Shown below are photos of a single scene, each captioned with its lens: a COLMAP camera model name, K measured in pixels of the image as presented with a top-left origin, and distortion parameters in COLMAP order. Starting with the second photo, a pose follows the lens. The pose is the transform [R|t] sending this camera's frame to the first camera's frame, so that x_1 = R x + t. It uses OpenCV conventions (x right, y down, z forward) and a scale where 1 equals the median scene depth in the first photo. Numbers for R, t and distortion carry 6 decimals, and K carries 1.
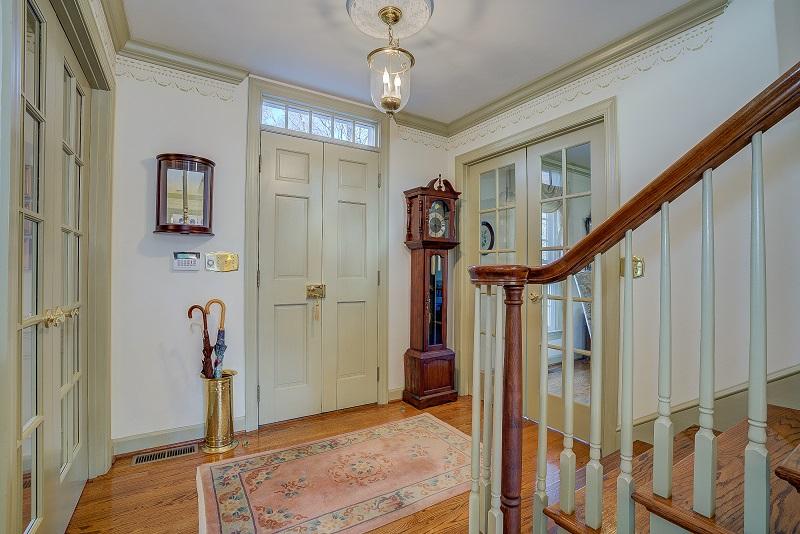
lens RADIAL K [[368.2, 0, 402.4], [0, 368.2, 269.9], [0, 0, 1]] dist [-0.055630, 0.019068]
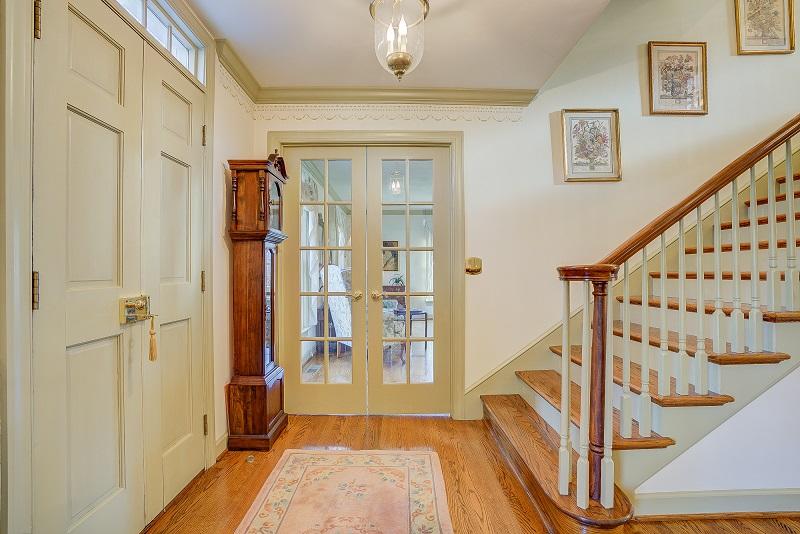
lens RADIAL K [[368.2, 0, 397.4], [0, 368.2, 268.2], [0, 0, 1]] dist [-0.055630, 0.019068]
pose [[0.525836, -0.004904, 0.850572, -0.480139], [0.003516, 0.999987, 0.003592, -0.002703], [-0.850579, 0.001102, 0.525846, 0.392259]]
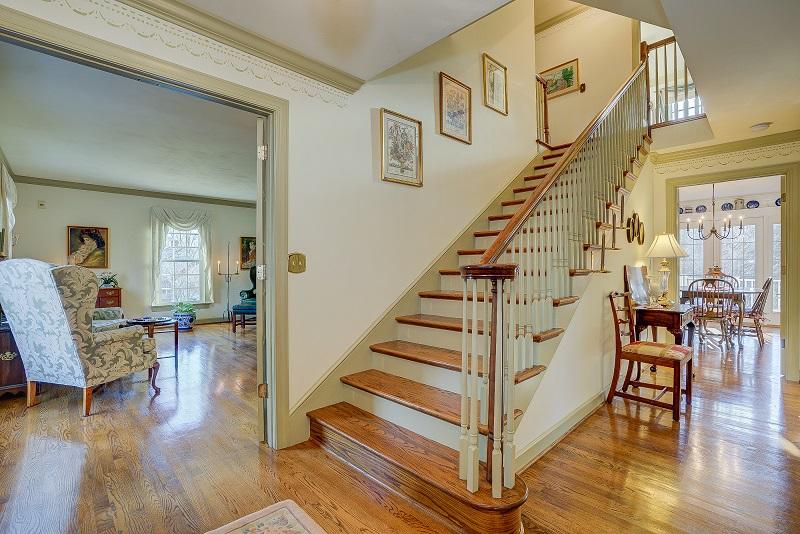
lens RADIAL K [[368.2, 0, 398.9], [0, 368.2, 265.7], [0, 0, 1]] dist [-0.055630, 0.019068]
pose [[-0.194424, -0.005086, 0.980904, -0.397589], [-0.006391, 0.999972, 0.003918, -0.002151], [-0.980897, -0.005507, -0.194451, 0.672182]]
